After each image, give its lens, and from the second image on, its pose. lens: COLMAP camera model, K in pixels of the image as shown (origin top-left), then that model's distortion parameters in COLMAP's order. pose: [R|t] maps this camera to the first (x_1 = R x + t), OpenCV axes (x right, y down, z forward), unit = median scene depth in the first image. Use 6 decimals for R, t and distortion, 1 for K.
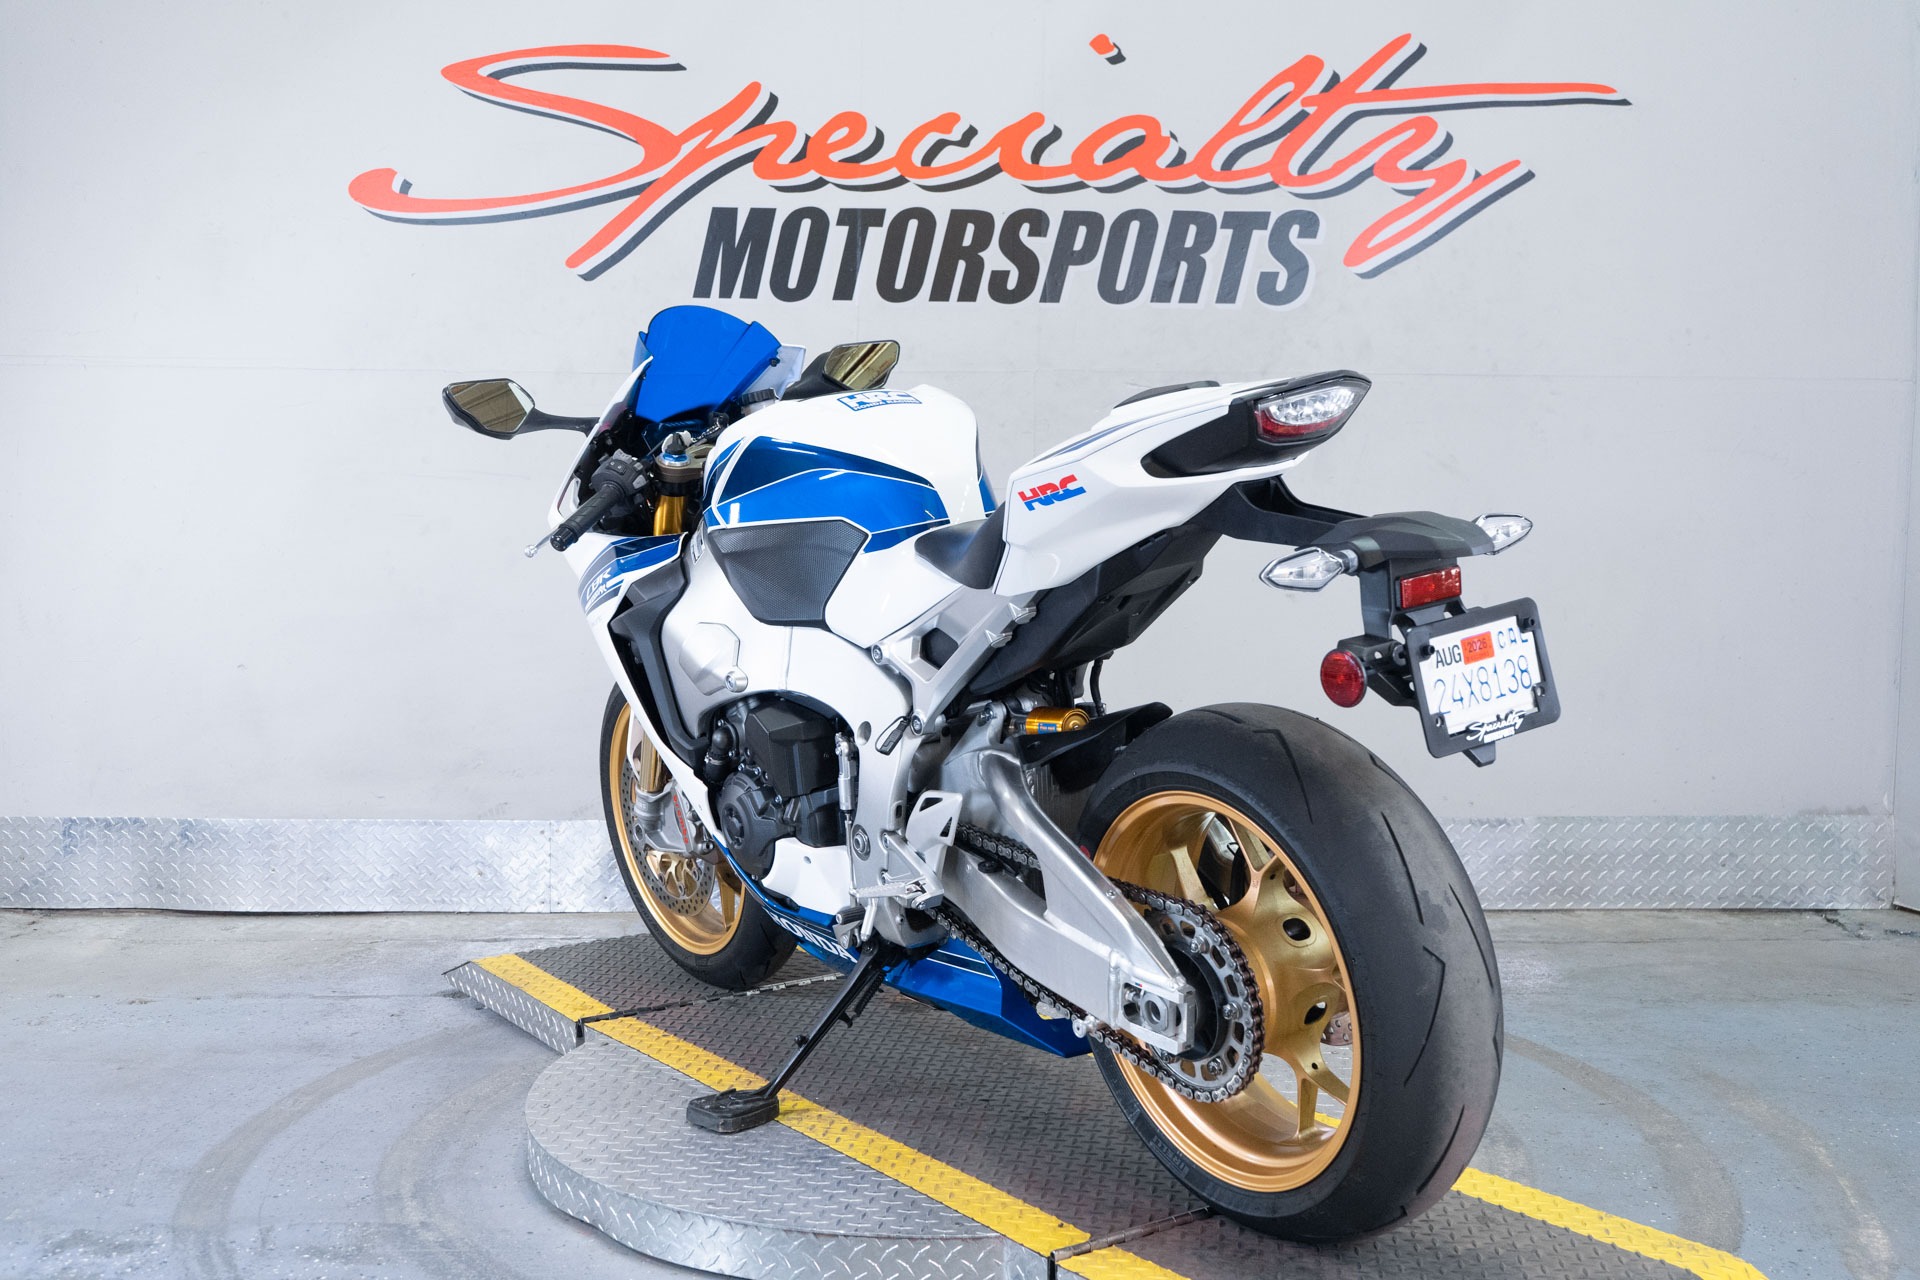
lens RADIAL K [[2120.5, 0, 952.1], [0, 2120.5, 634.9], [0, 0, 1]] dist [0.006248, 0.000000]
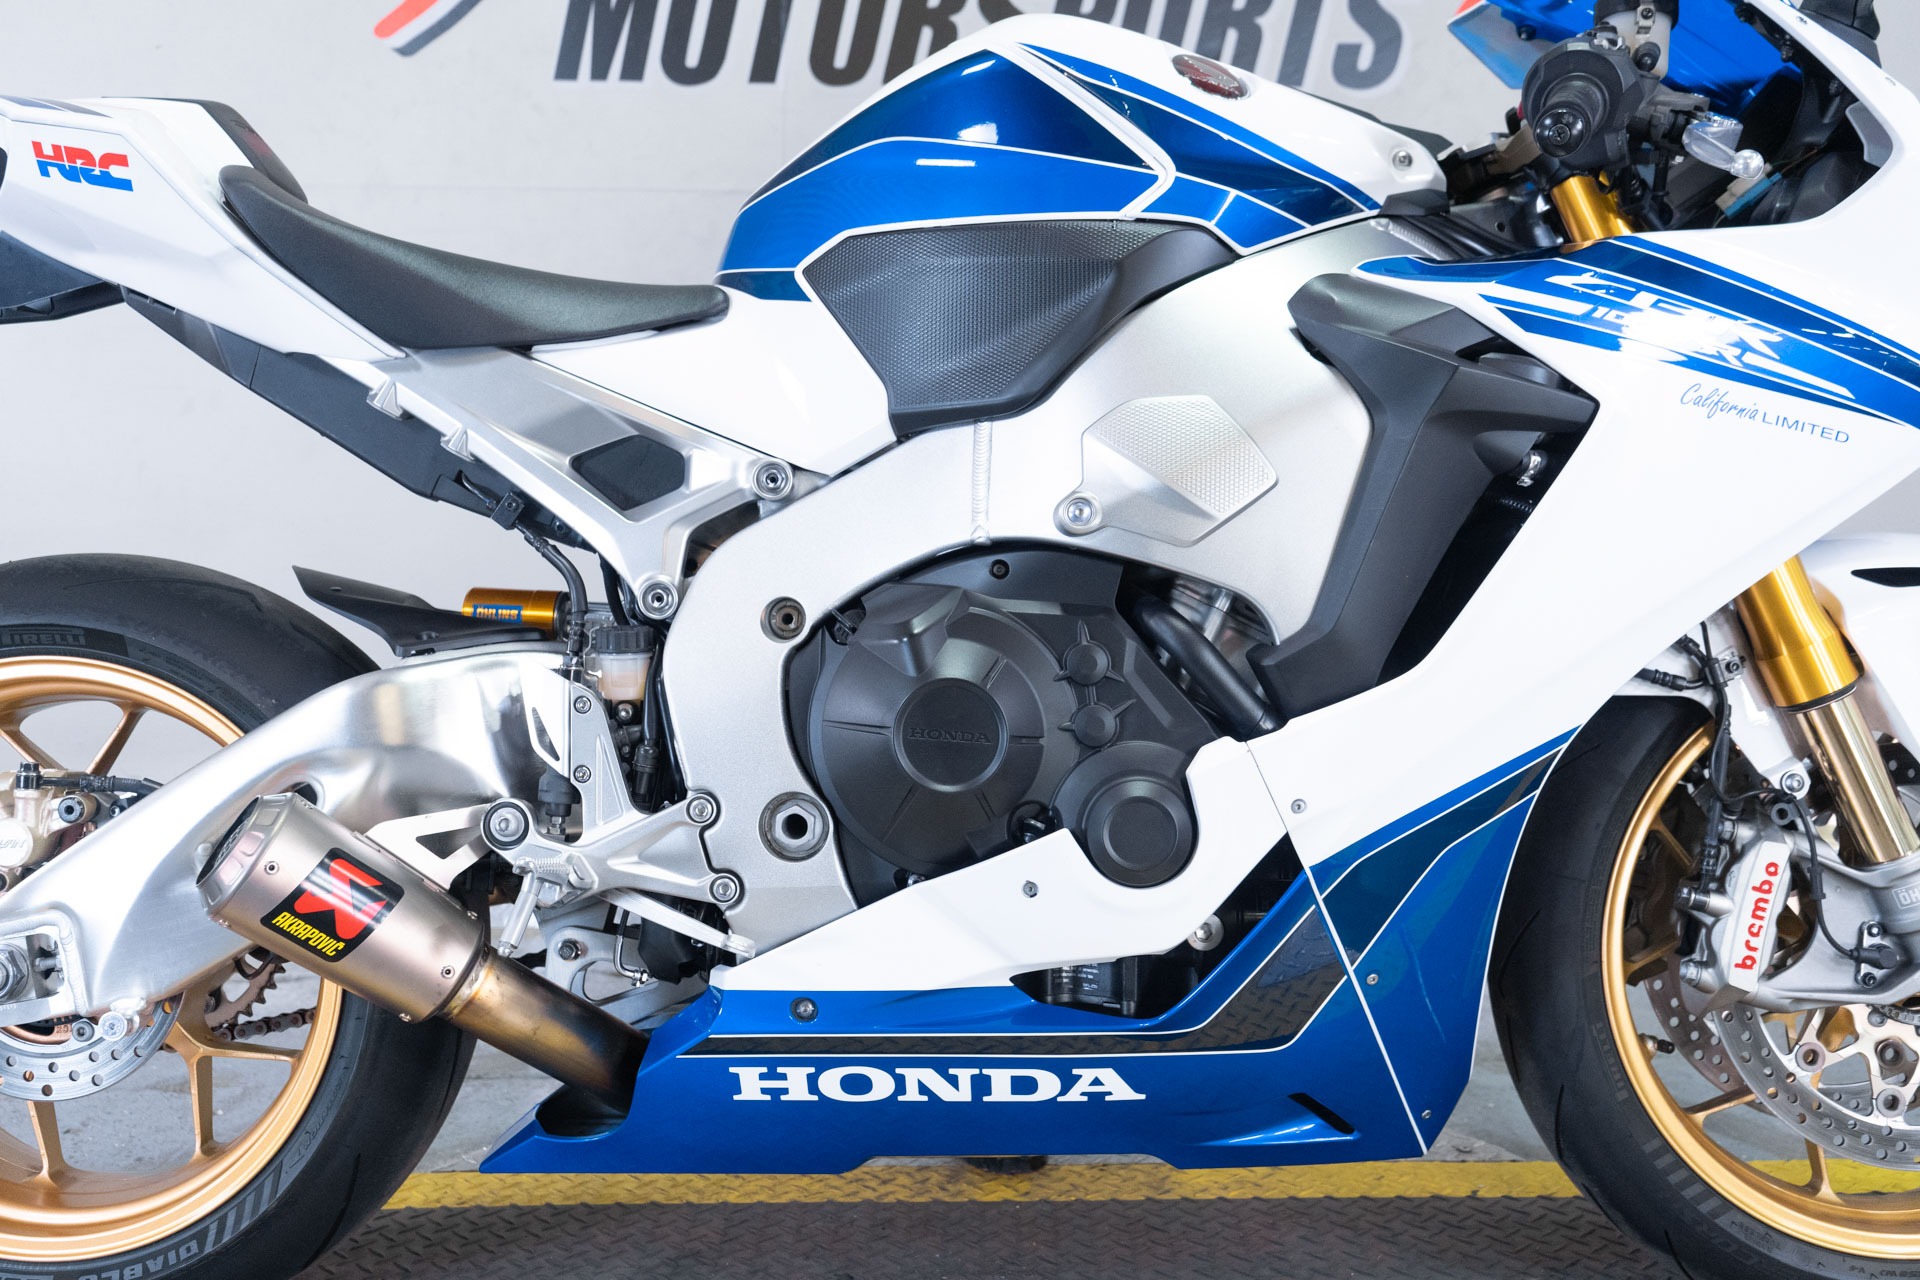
lens RADIAL K [[1832.6, 0, 956.3], [0, 1832.6, 637.1], [0, 0, 1]] dist [0.019992, 0.000000]
pose [[0.999125, -0.011227, 0.040292, -0.013079], [0.010219, 0.999632, 0.025130, 0.015658], [-0.040559, -0.024696, 0.998872, 0.369939]]
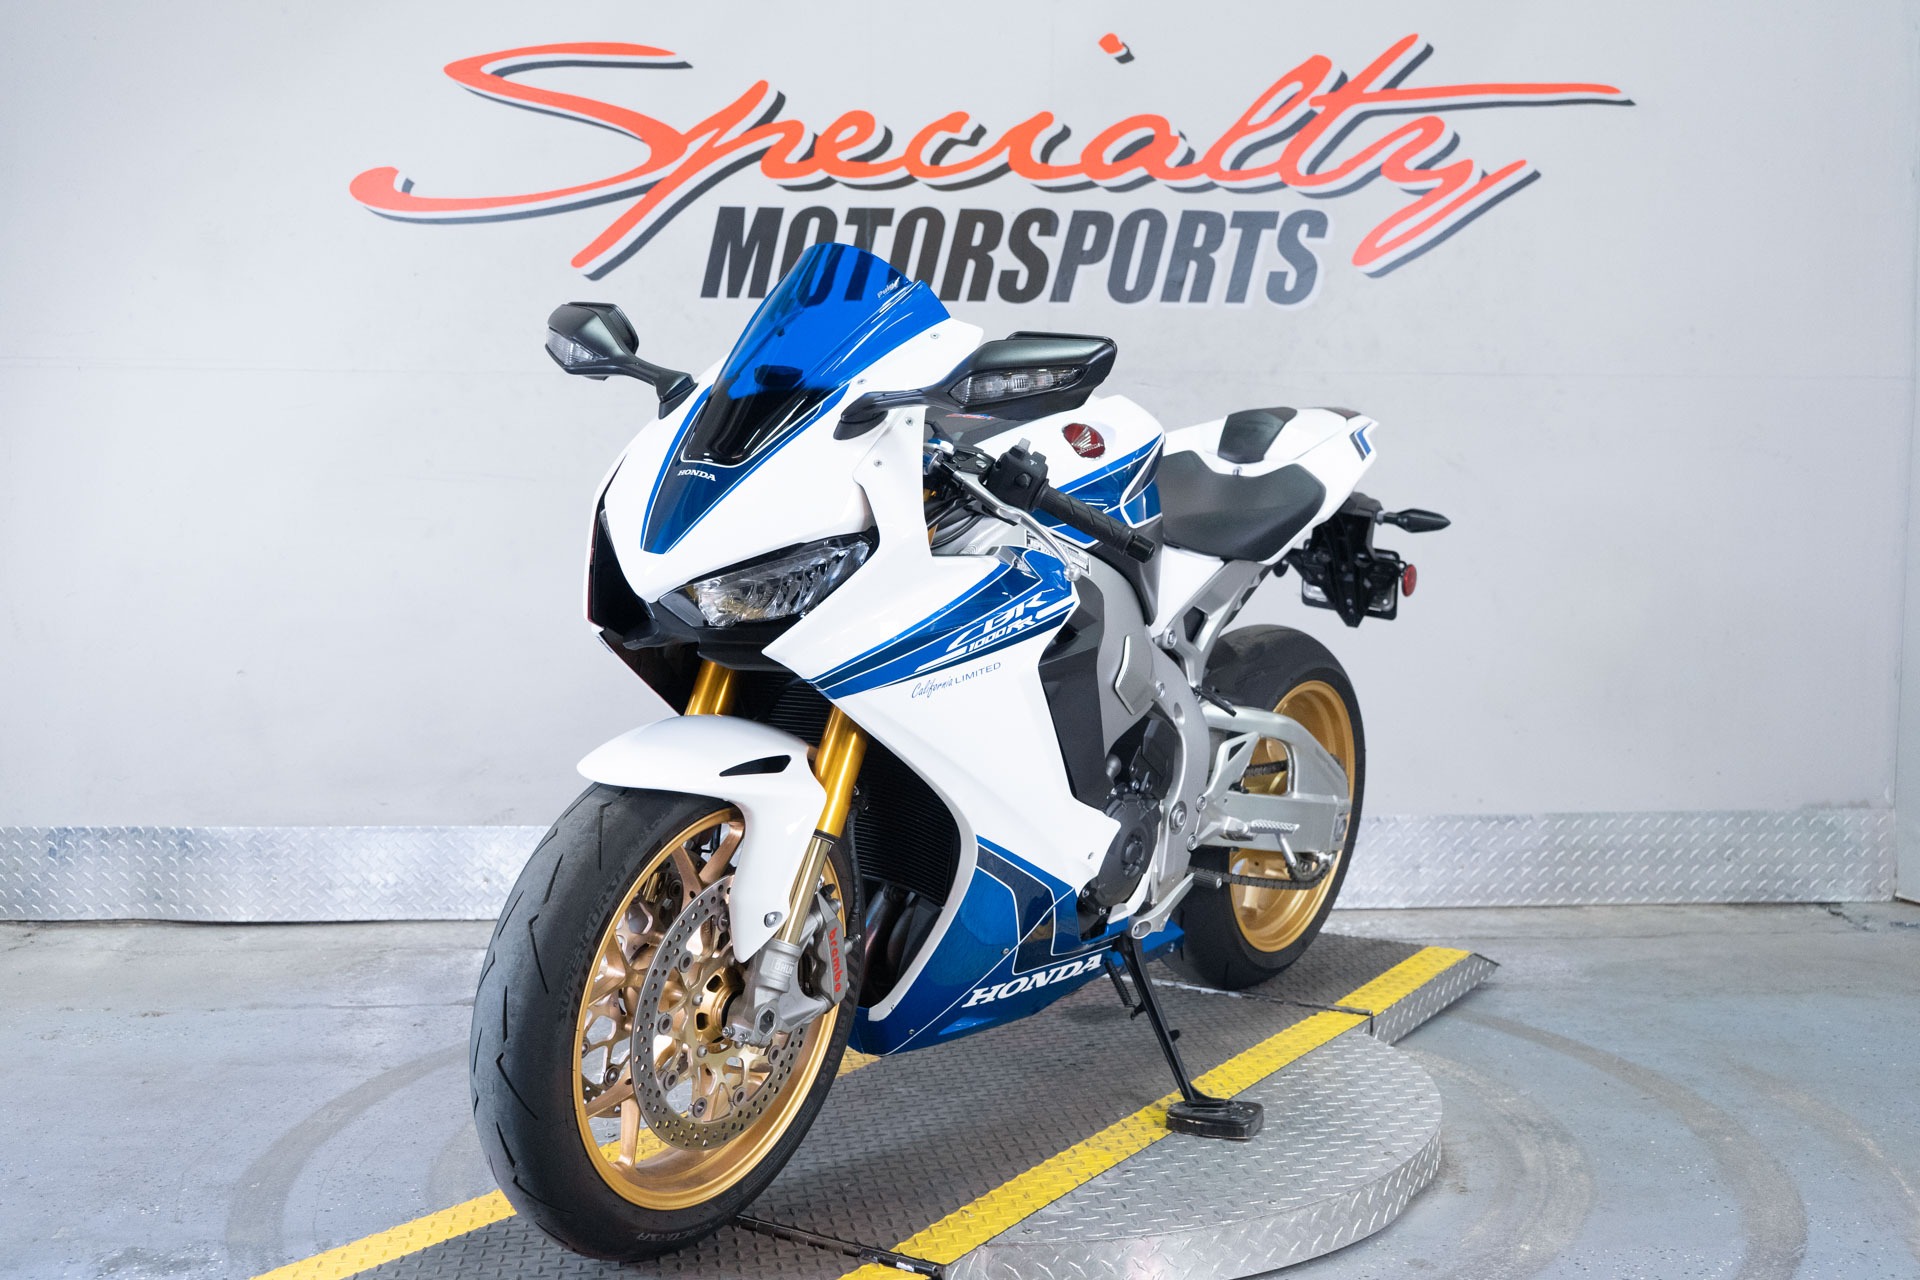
lens RADIAL K [[2120.5, 0, 950.4], [0, 2120.5, 638.3], [0, 0, 1]] dist [0.006248, 0.000000]
pose [[0.999411, -0.006206, 0.033739, -0.040038], [0.006172, 0.999980, 0.001116, -0.000075], [-0.033745, -0.000907, 0.999430, 0.004466]]
